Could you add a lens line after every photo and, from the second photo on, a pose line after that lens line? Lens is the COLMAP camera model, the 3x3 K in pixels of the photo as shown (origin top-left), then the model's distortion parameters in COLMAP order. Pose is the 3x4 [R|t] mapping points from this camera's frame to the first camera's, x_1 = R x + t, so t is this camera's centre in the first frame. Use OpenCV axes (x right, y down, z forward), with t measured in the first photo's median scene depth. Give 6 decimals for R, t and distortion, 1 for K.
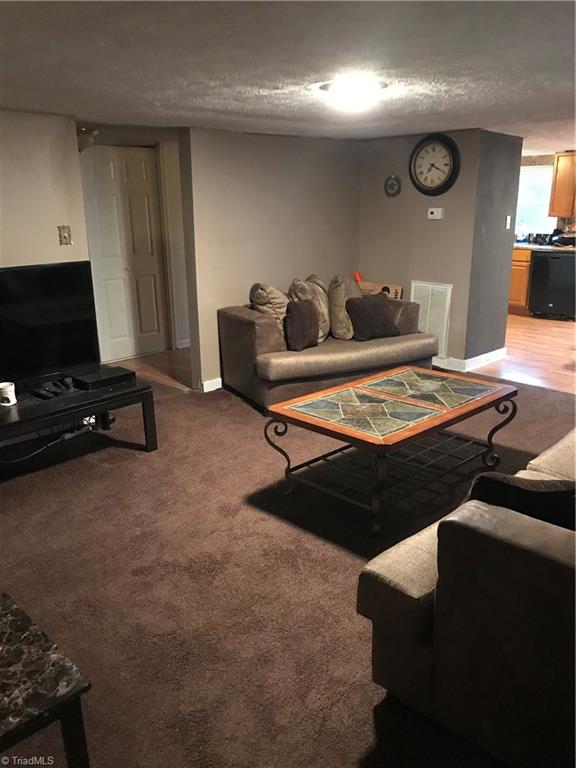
lens RADIAL K [[638.2, 0, 288.5], [0, 638.2, 385.0], [0, 0, 1]] dist [0.017430, 0.014045]
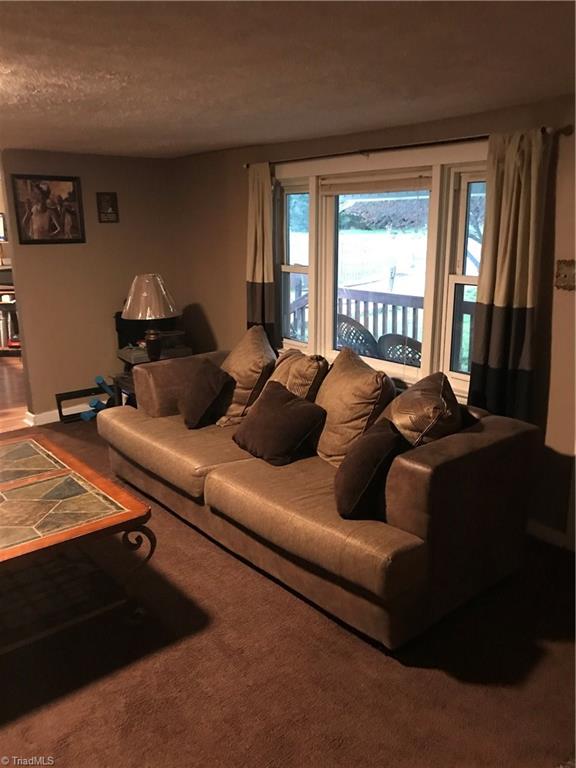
lens RADIAL K [[638.2, 0, 288.6], [0, 638.2, 384.2], [0, 0, 1]] dist [0.017430, 0.014045]
pose [[0.081236, -0.234381, 0.968745, -0.567058], [0.285282, 0.936760, 0.202720, -0.169062], [-0.954995, 0.259897, 0.142963, 0.580712]]
